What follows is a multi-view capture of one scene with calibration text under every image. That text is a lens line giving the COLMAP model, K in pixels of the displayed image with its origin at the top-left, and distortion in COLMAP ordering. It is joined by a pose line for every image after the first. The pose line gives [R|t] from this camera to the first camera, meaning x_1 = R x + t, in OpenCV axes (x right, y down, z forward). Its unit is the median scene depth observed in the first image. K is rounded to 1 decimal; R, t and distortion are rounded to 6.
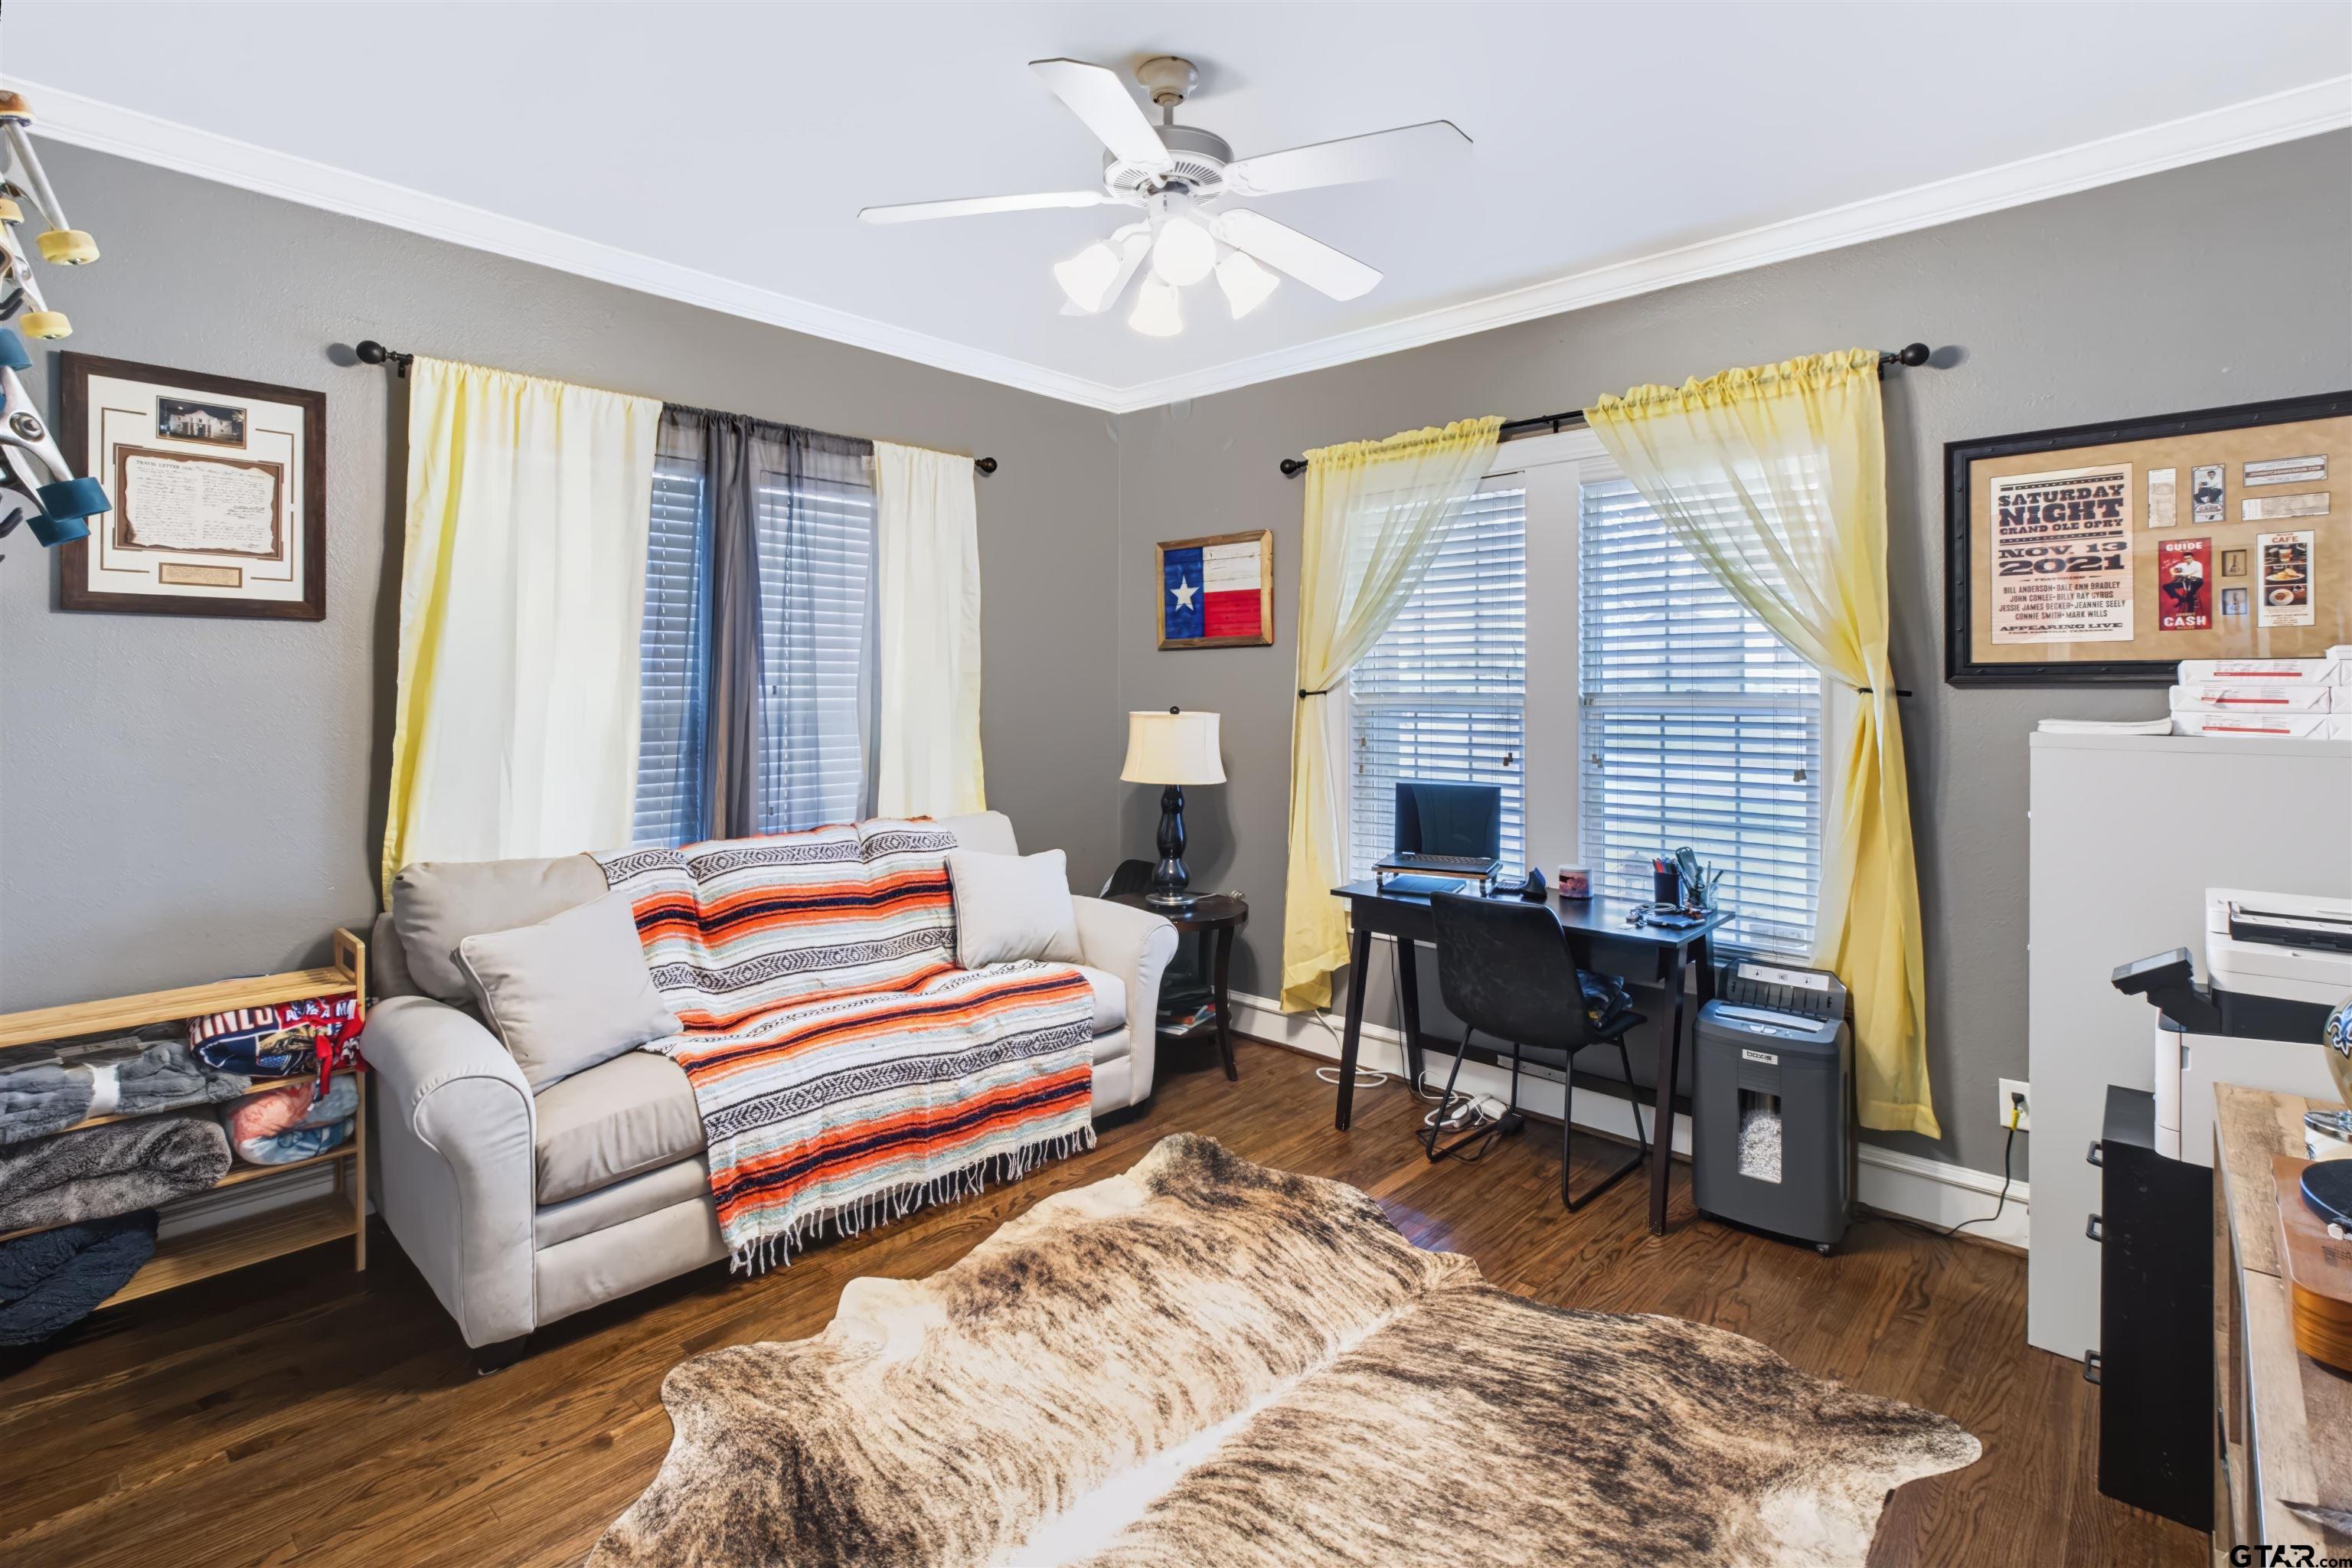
lens RADIAL K [[1110.8, 0, 1173.5], [0, 1110.8, 679.7], [0, 0, 1]] dist [0.000339, 0.000141]
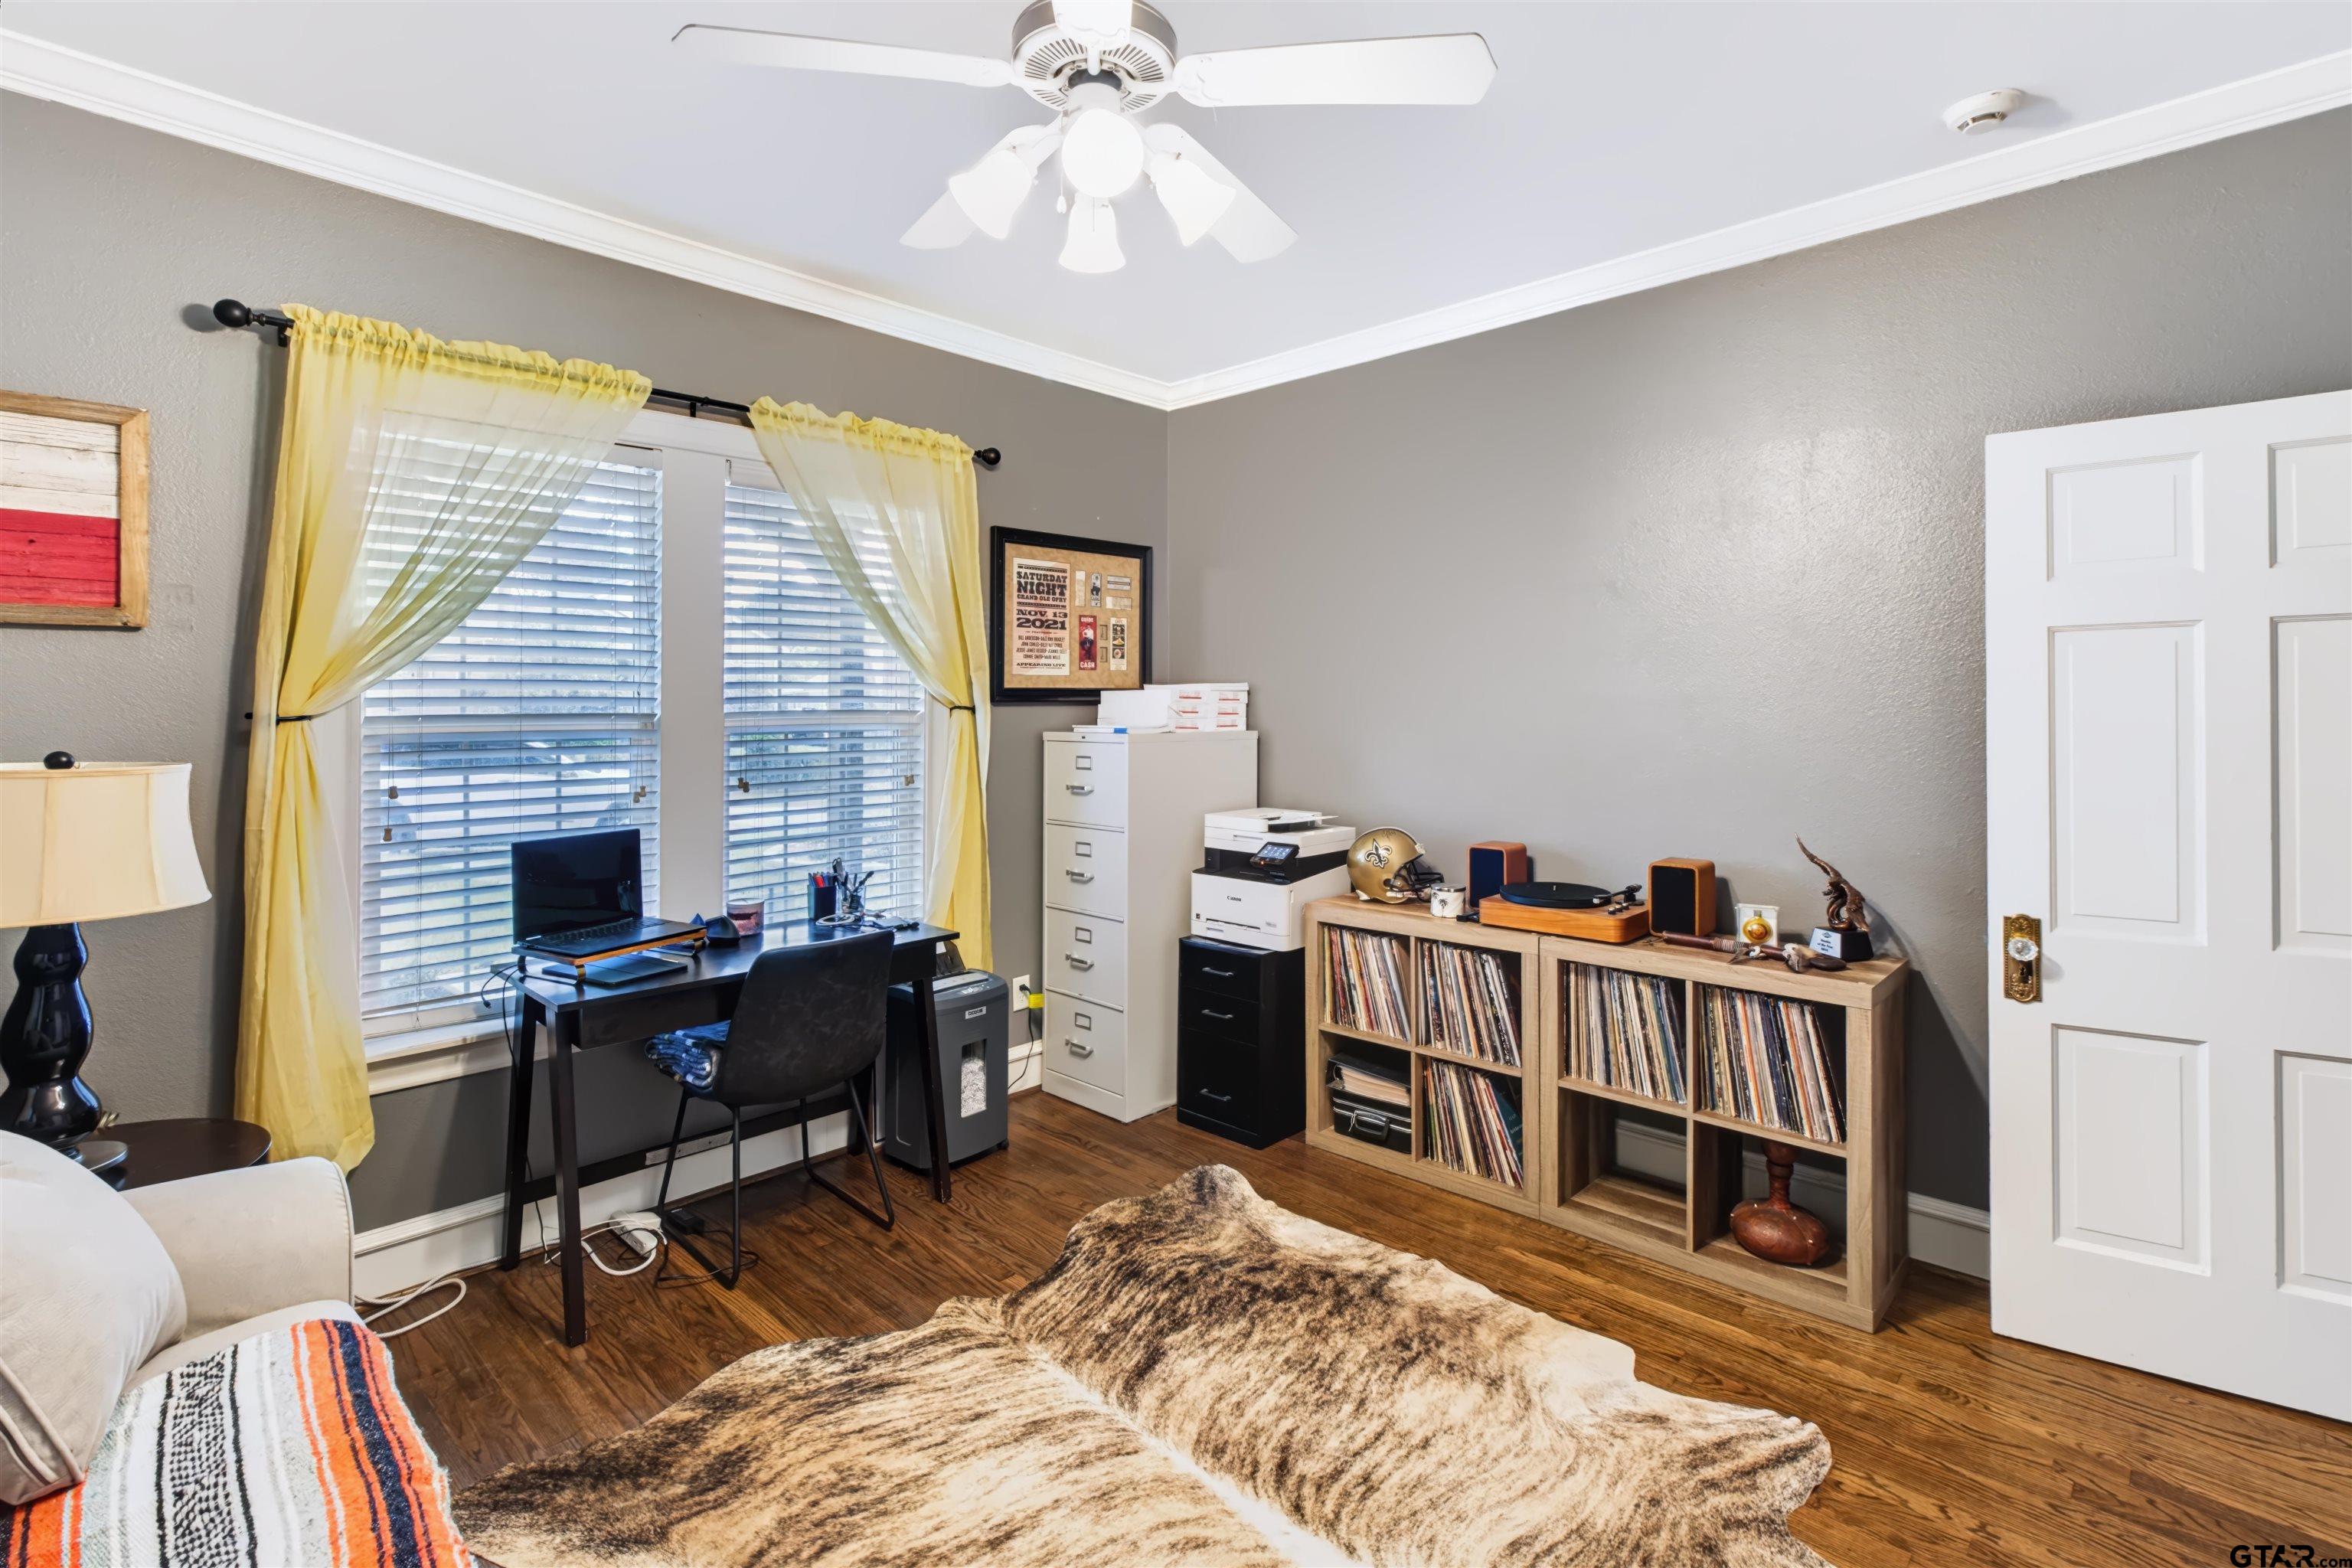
lens RADIAL K [[1090.8, 0, 1173.6], [0, 1090.8, 701.5], [0, 0, 1]] dist [0.001921, -0.000126]
pose [[0.022678, -0.001664, 0.999741, -0.713152], [-0.005704, 0.999982, 0.001794, -0.001260], [-0.999727, -0.005743, 0.022668, 0.833213]]
